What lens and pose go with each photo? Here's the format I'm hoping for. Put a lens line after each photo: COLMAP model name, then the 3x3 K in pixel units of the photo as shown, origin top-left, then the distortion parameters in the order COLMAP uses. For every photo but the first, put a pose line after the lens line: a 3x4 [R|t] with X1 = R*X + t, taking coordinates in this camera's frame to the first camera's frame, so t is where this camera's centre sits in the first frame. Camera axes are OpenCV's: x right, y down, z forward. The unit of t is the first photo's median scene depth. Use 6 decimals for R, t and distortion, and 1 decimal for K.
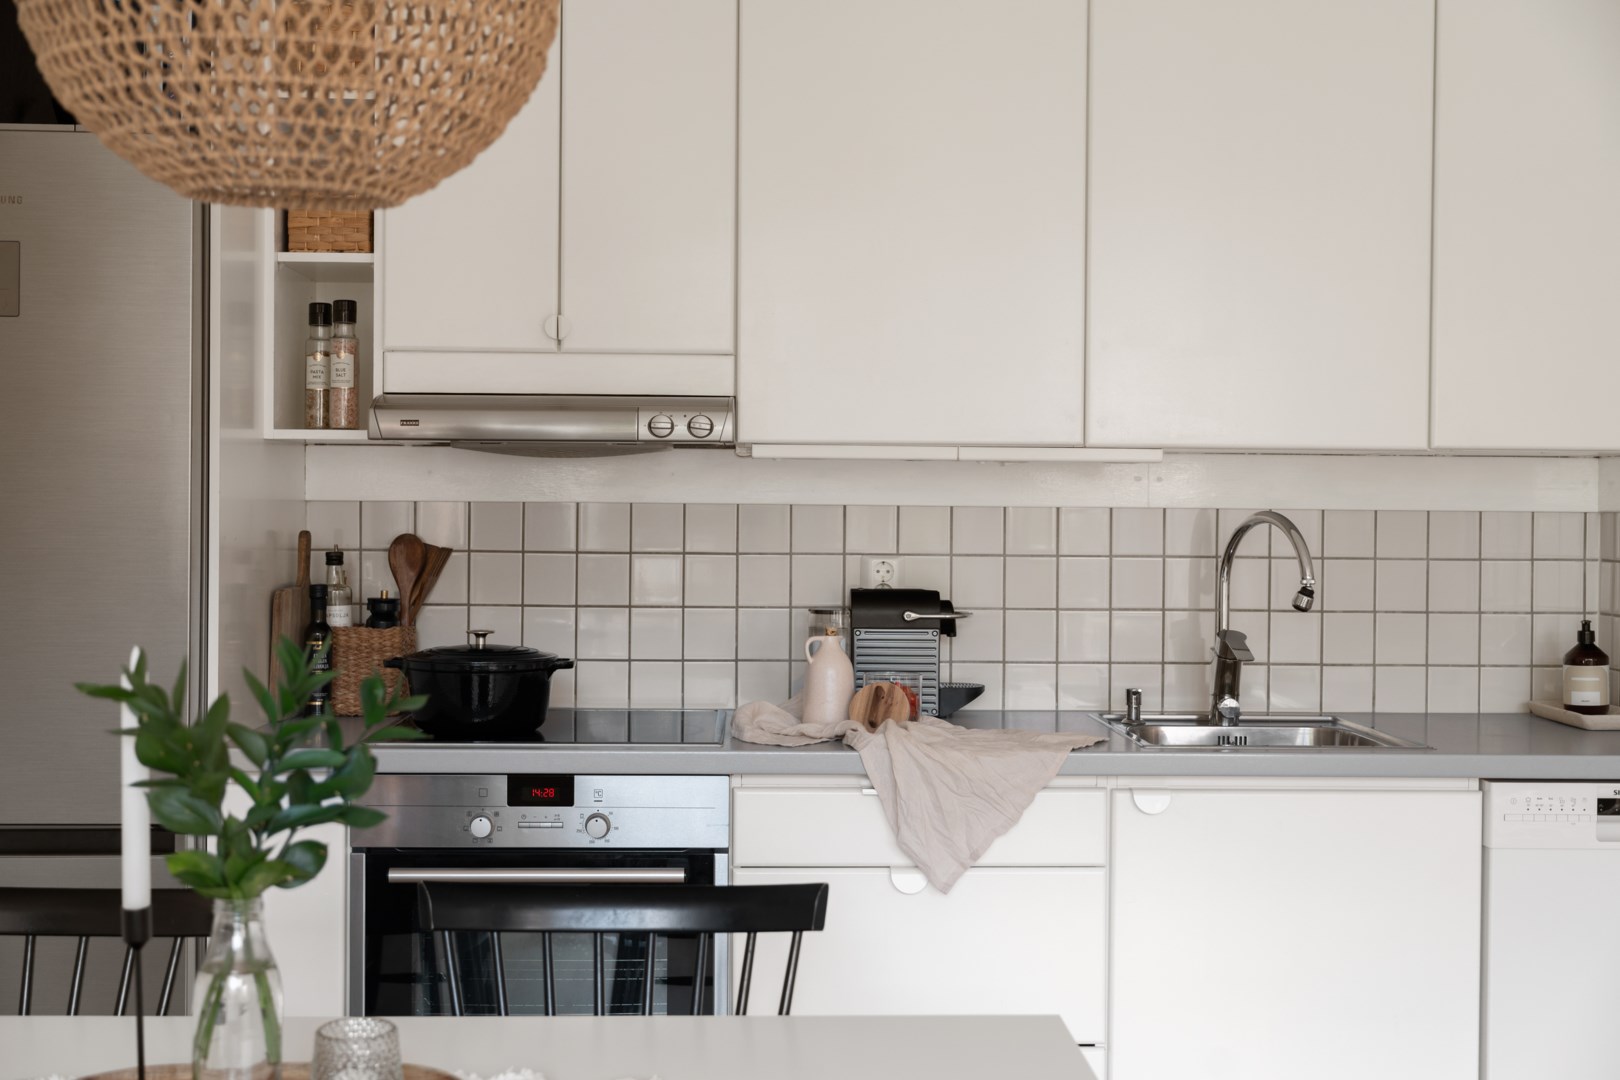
lens RADIAL K [[1968.5, 0, 810.0], [0, 1968.5, 540.0], [0, 0, 1]] dist [0.006873, 0.037350]
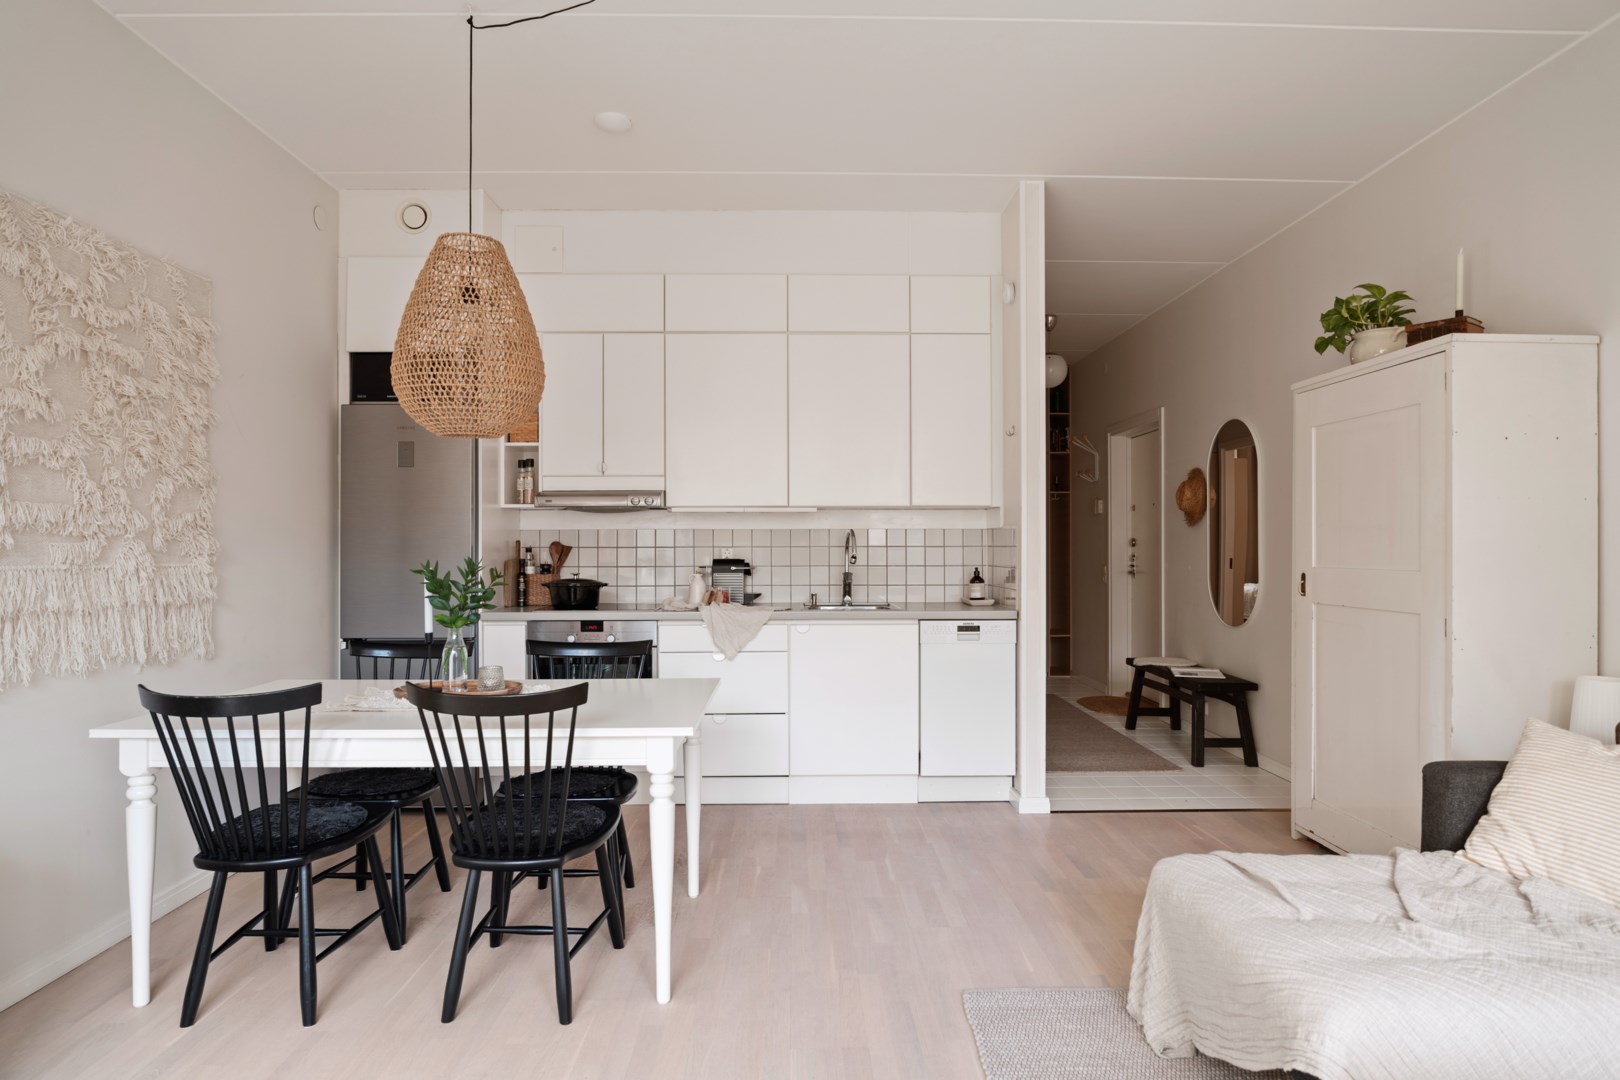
lens RADIAL K [[936.2, 0, 810.0], [0, 936.2, 540.0], [0, 0, 1]] dist [-0.000904, -0.000020]
pose [[0.999805, -0.011305, -0.016211, 0.190899], [0.010929, 0.999673, -0.023125, 0.031740], [0.016467, 0.022944, 0.999601, -0.348201]]
